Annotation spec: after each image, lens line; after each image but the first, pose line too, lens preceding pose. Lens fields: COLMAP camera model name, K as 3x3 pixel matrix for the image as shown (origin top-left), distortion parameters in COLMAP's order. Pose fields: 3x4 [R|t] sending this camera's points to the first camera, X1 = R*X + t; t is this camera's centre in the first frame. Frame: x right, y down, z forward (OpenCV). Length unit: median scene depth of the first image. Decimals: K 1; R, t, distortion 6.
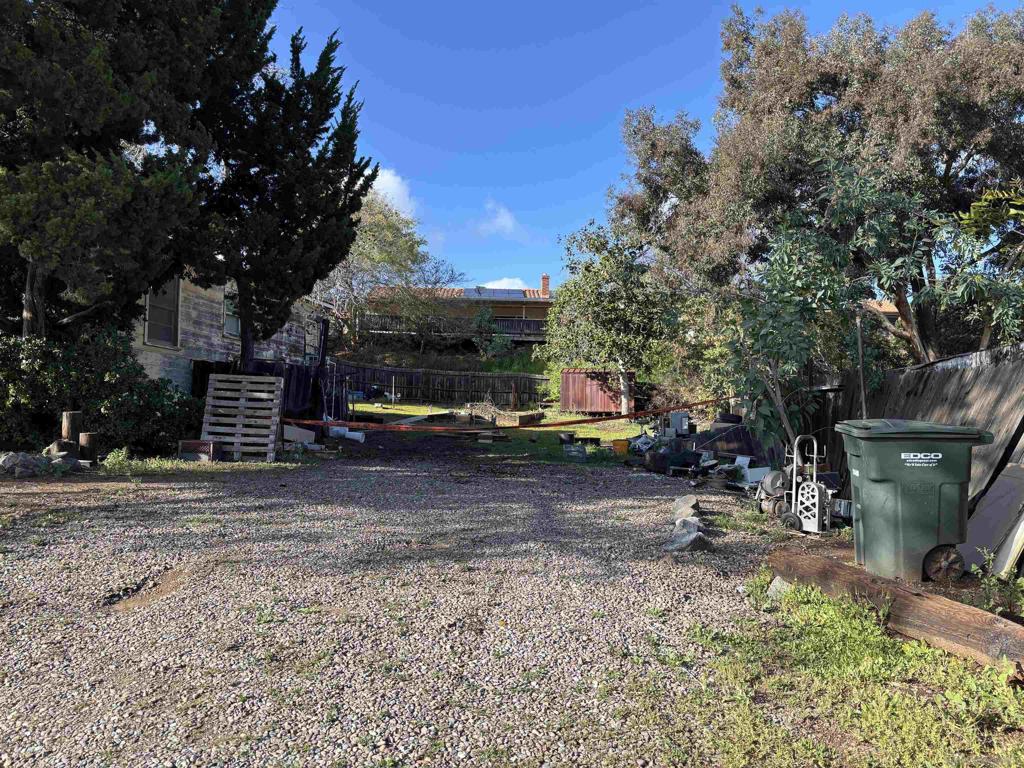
lens RADIAL K [[776.6, 0, 506.0], [0, 776.6, 384.1], [0, 0, 1]] dist [0.010749, 0.012163]
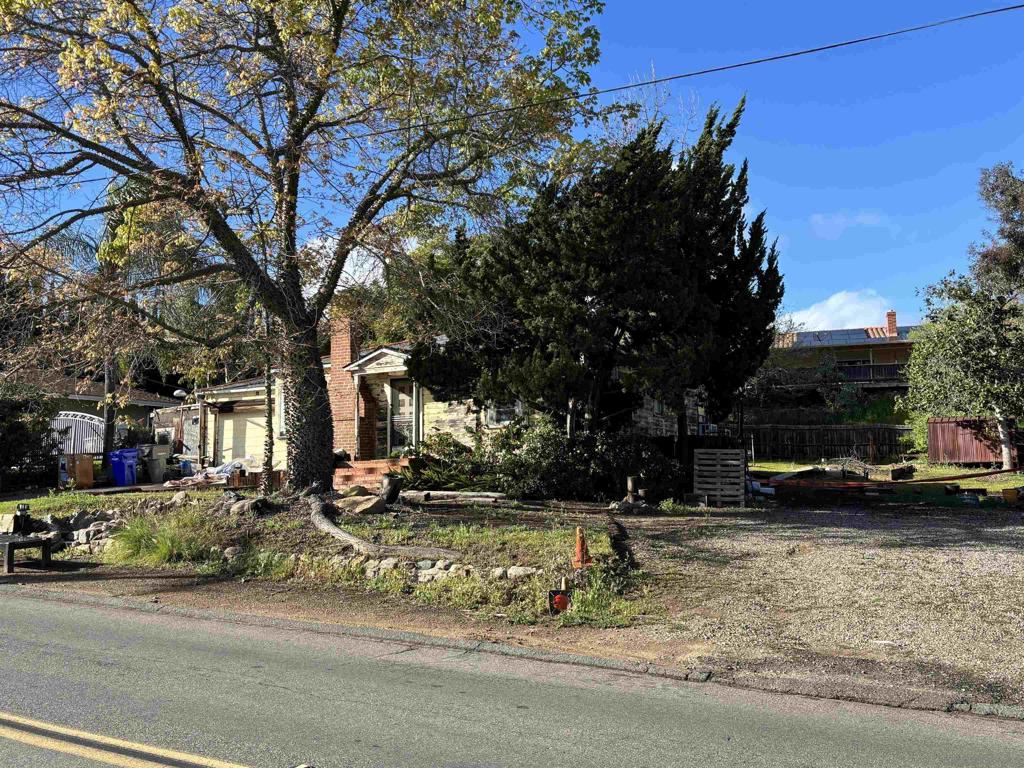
lens RADIAL K [[886.7, 0, 507.5], [0, 886.7, 361.2], [0, 0, 1]] dist [0.030370, -0.036464]
pose [[0.938322, -0.072274, -0.338125, -0.046542], [0.043395, 0.994793, -0.092211, -0.013956], [0.343029, 0.071851, 0.936573, -0.261482]]
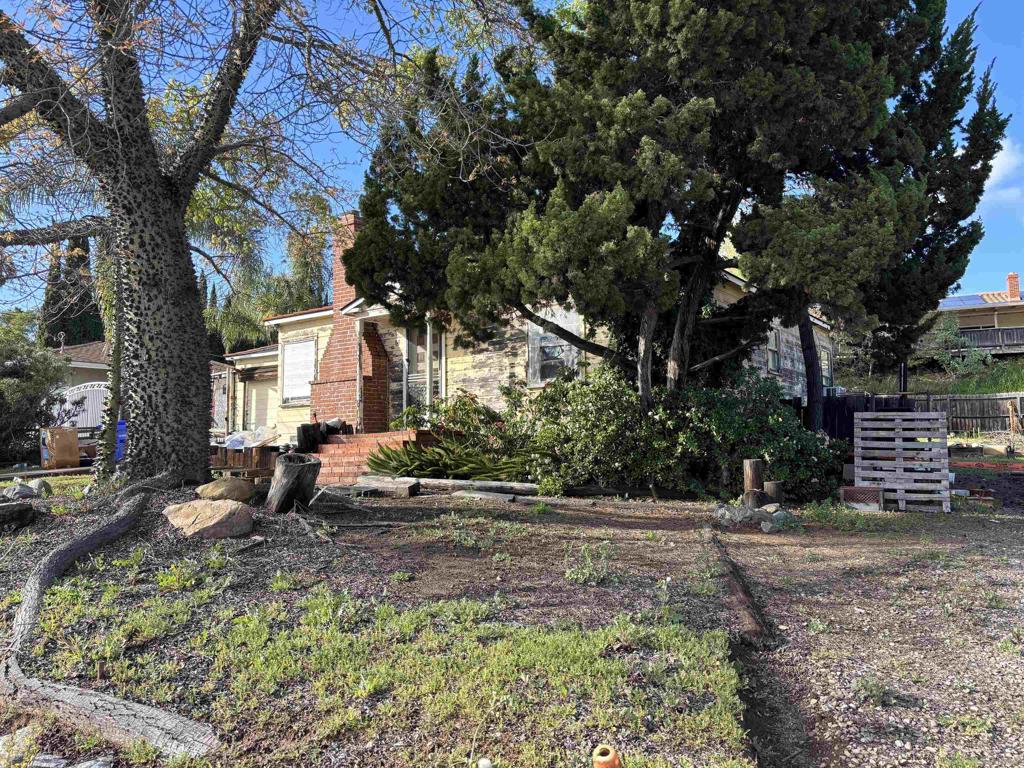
lens RADIAL K [[776.6, 0, 493.1], [0, 776.6, 367.6], [0, 0, 1]] dist [0.010749, 0.012163]
pose [[0.880276, -0.076872, -0.468193, -0.115727], [0.046832, 0.996046, -0.075489, -0.005855], [0.472145, 0.044525, 0.880396, 0.002310]]
